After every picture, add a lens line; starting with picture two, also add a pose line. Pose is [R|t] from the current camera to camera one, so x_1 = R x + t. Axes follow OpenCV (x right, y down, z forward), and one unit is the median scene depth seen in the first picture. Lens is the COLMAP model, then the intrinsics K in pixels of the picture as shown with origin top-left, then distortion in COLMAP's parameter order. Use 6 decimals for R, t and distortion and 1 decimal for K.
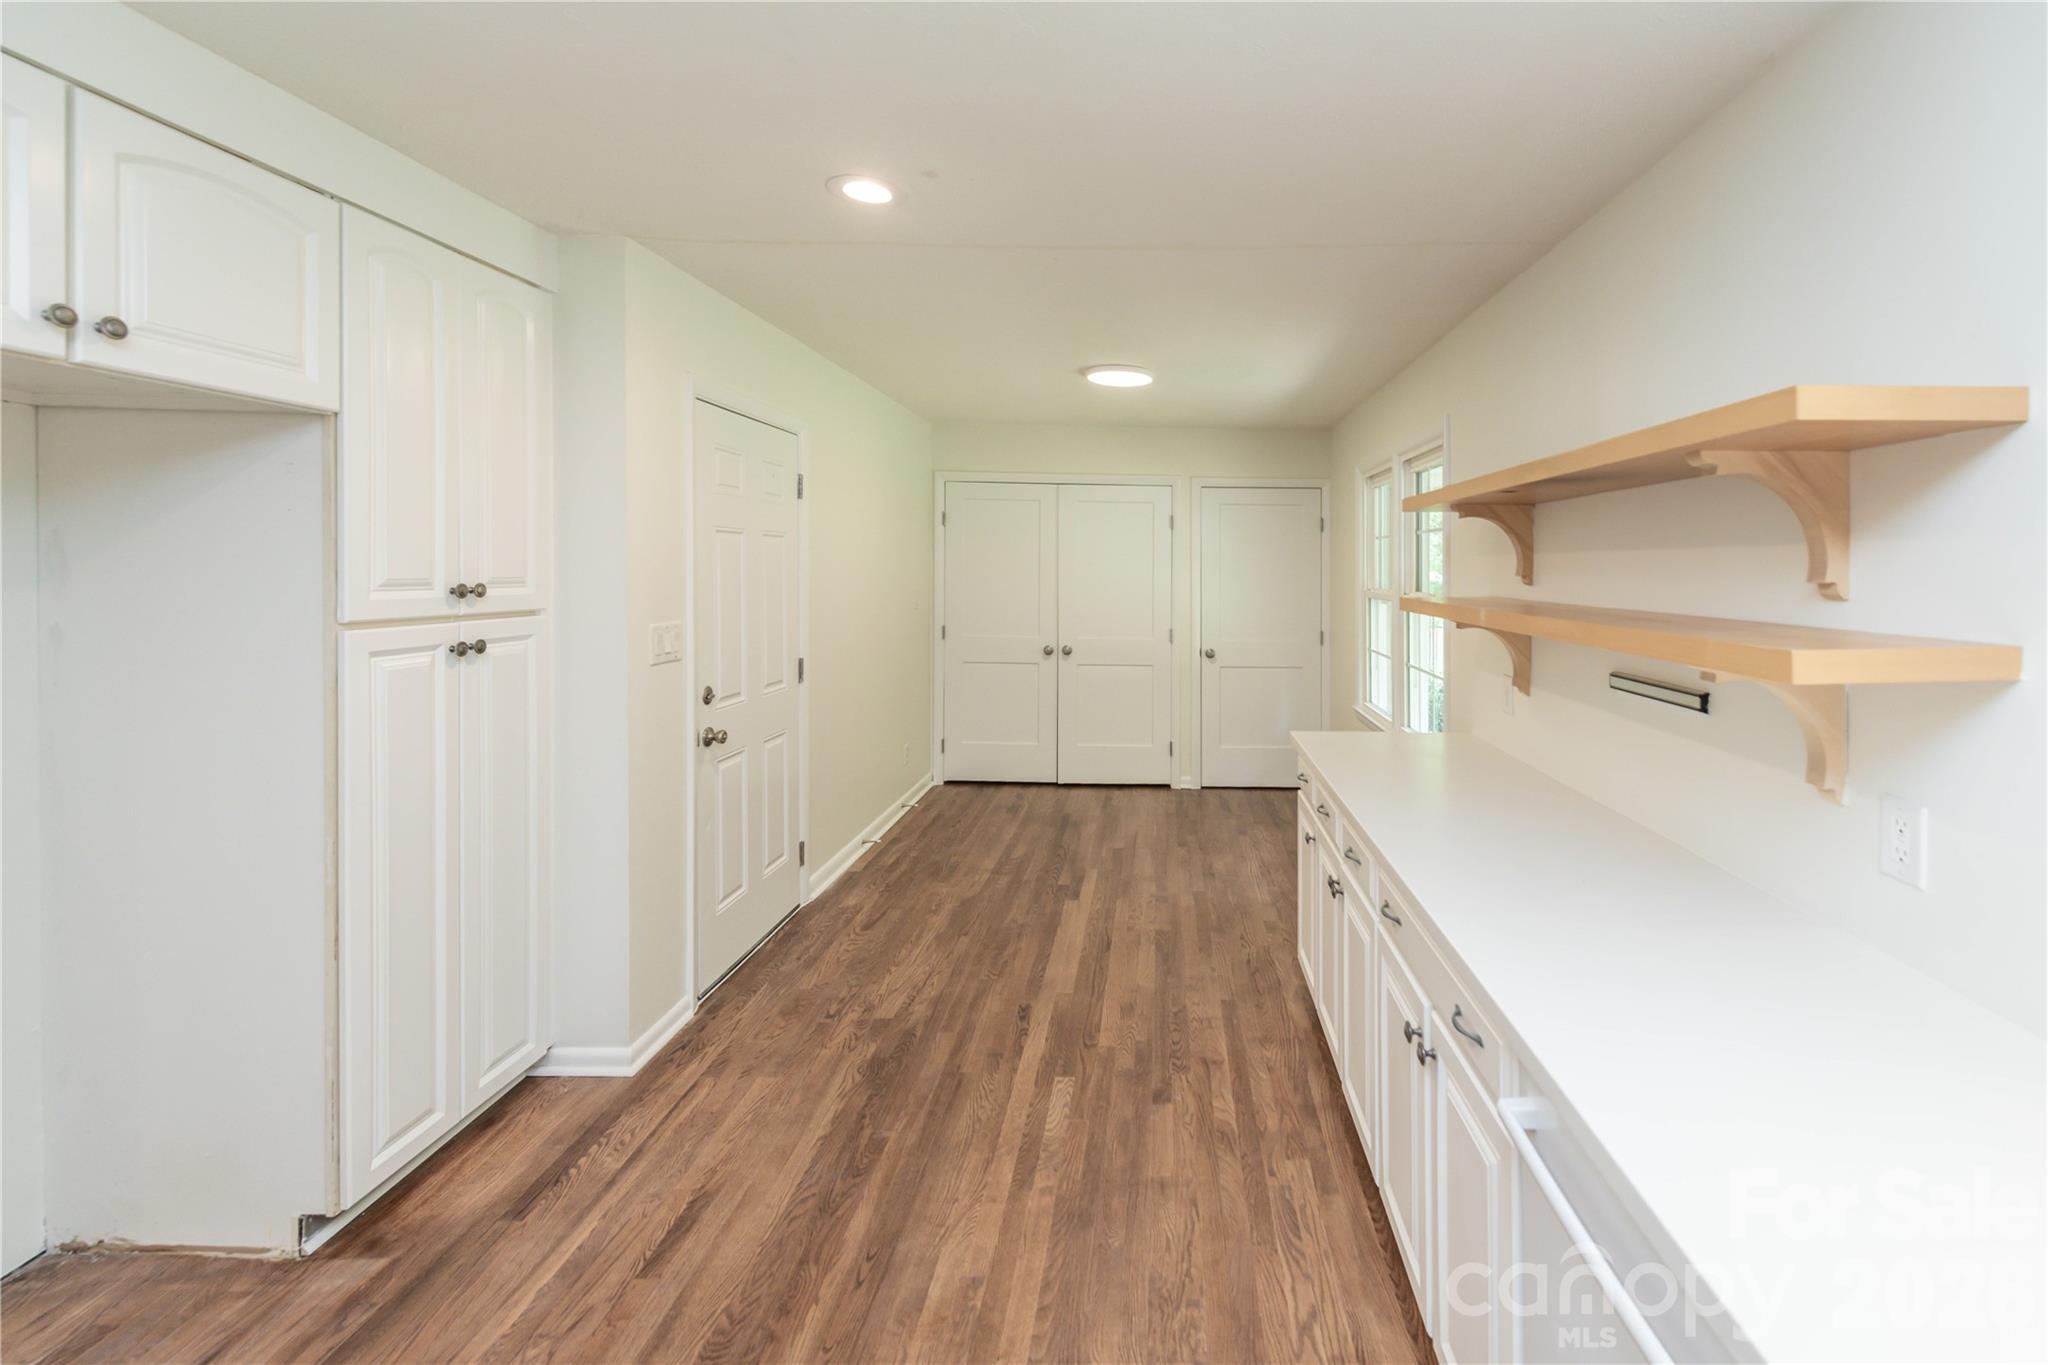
lens RADIAL K [[905.7, 0, 1172.7], [0, 905.7, 648.3], [0, 0, 1]] dist [0.001460, -0.000201]
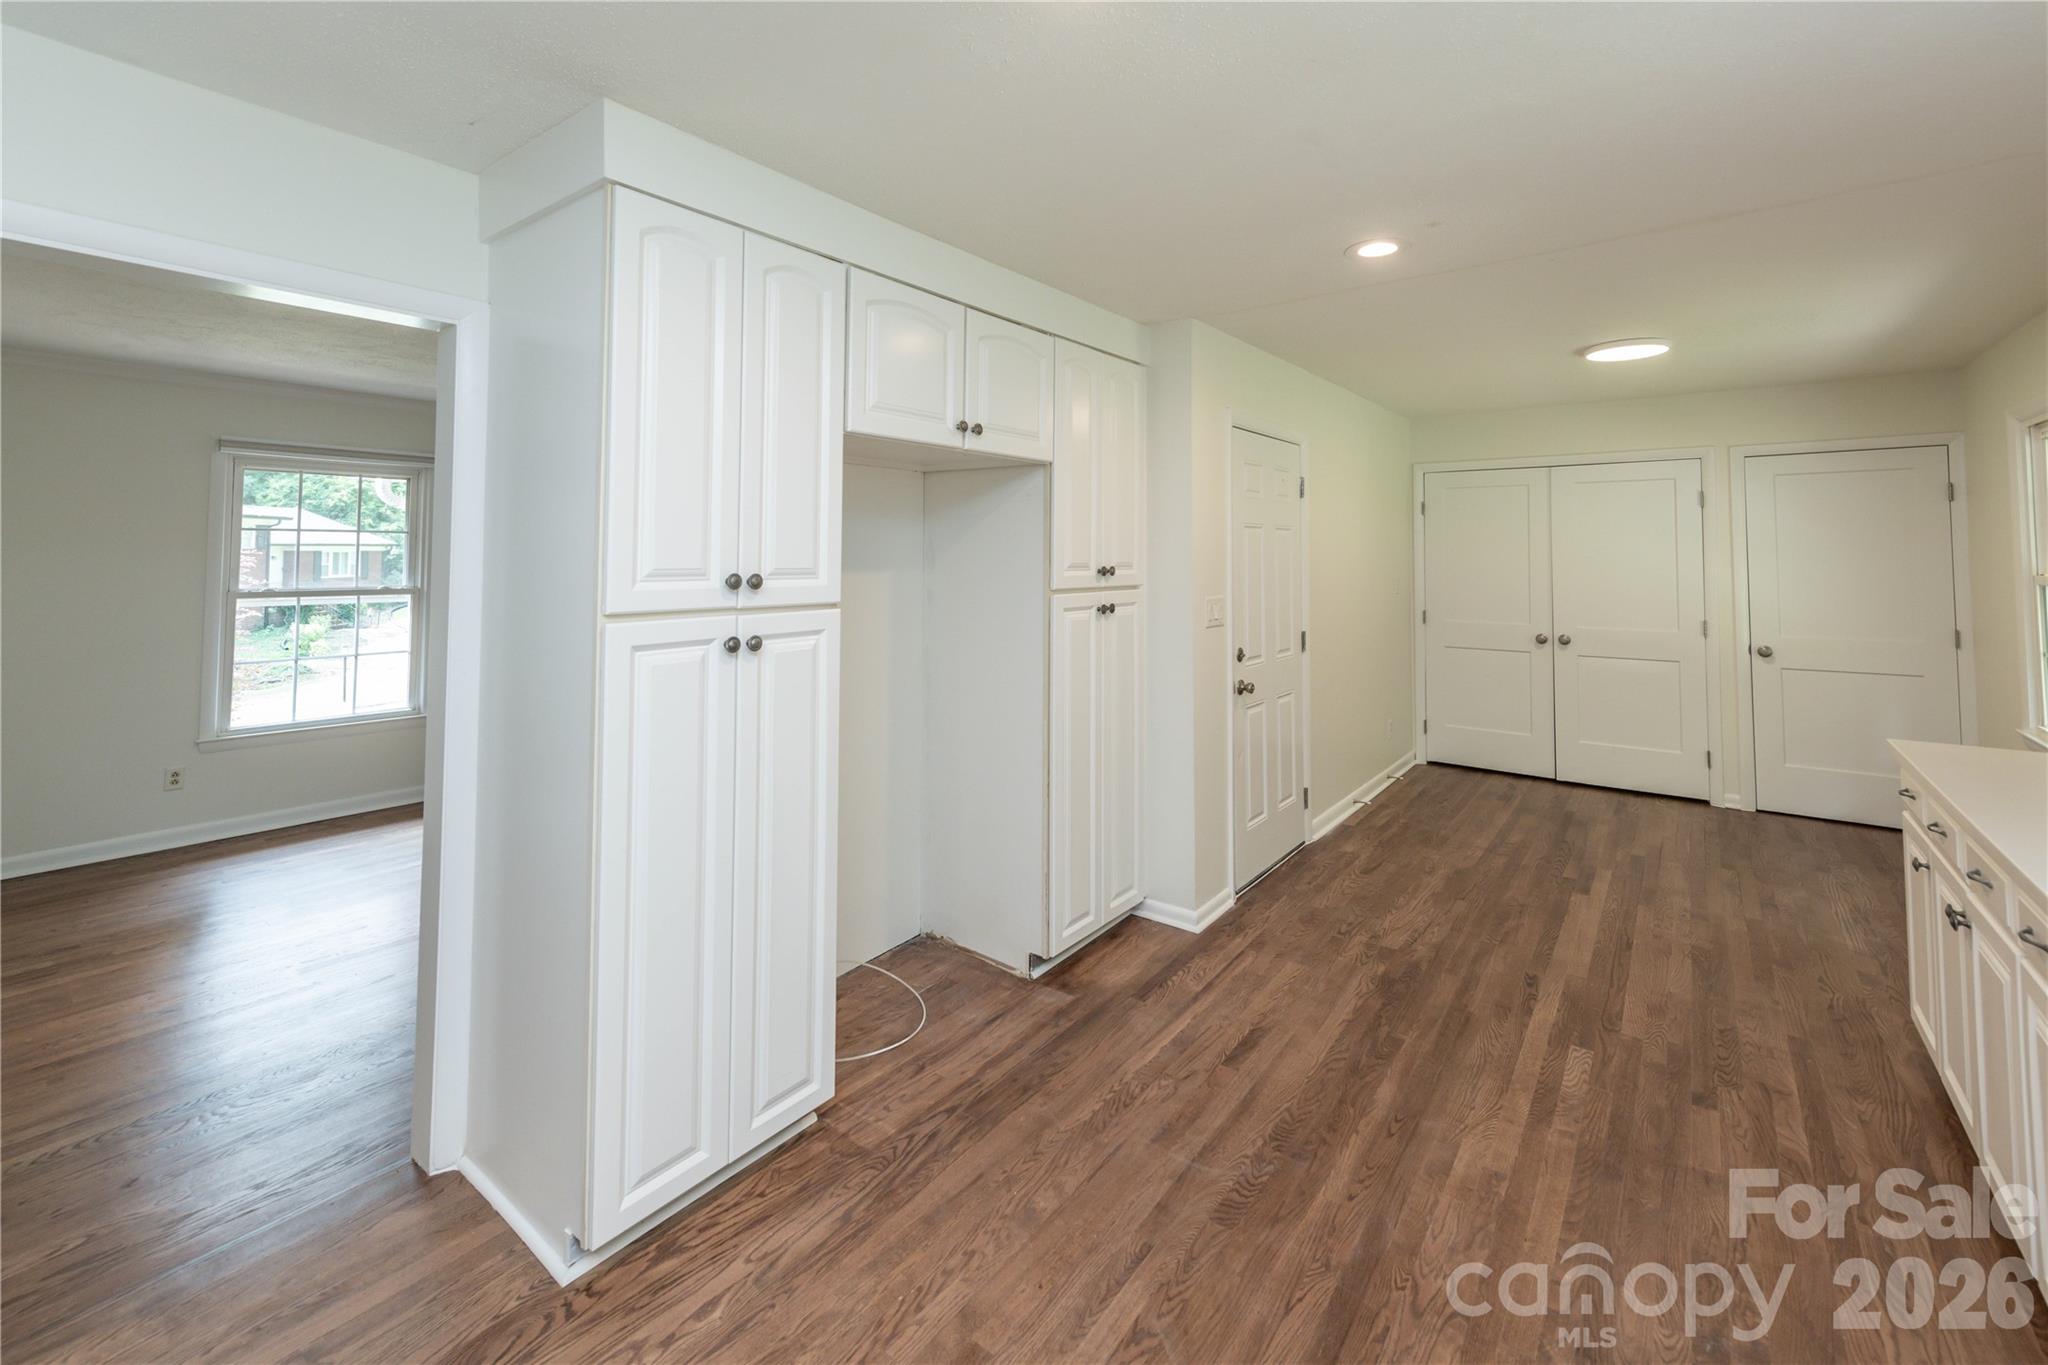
lens RADIAL K [[852.8, 0, 1040.2], [0, 852.8, 542.8], [0, 0, 1]] dist [0.019366, -0.006336]
pose [[0.790448, -0.024483, -0.612040, 0.005885], [-0.040878, 0.994865, -0.092591, 0.024523], [0.611164, 0.098208, 0.785388, -0.180400]]
